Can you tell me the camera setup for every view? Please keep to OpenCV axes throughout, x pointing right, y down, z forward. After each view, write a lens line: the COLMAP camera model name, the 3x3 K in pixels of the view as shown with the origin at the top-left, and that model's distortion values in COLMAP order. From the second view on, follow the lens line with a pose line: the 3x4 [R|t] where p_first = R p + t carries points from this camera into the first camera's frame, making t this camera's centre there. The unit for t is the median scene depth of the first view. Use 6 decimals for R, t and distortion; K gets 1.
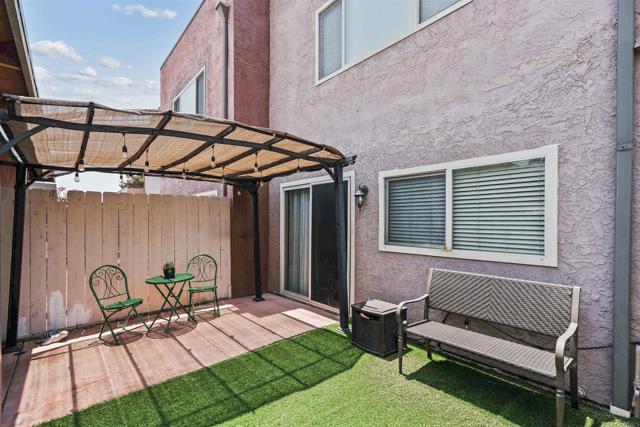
lens RADIAL K [[303.2, 0, 319.4], [0, 303.2, 217.3], [0, 0, 1]] dist [0.000470, 0.000191]
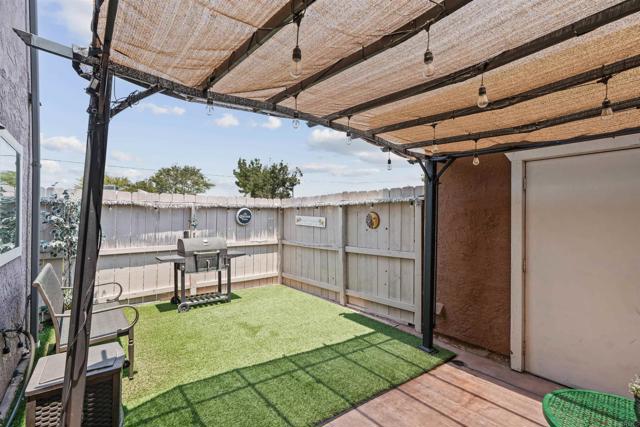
lens RADIAL K [[303.2, 0, 319.4], [0, 303.2, 217.3], [0, 0, 1]] dist [0.000470, 0.000191]
pose [[-0.999969, -0.004264, 0.006619, -0.333615], [-0.004268, 0.999991, -0.000553, 0.007747], [-0.006616, -0.000581, -0.999978, 2.041277]]
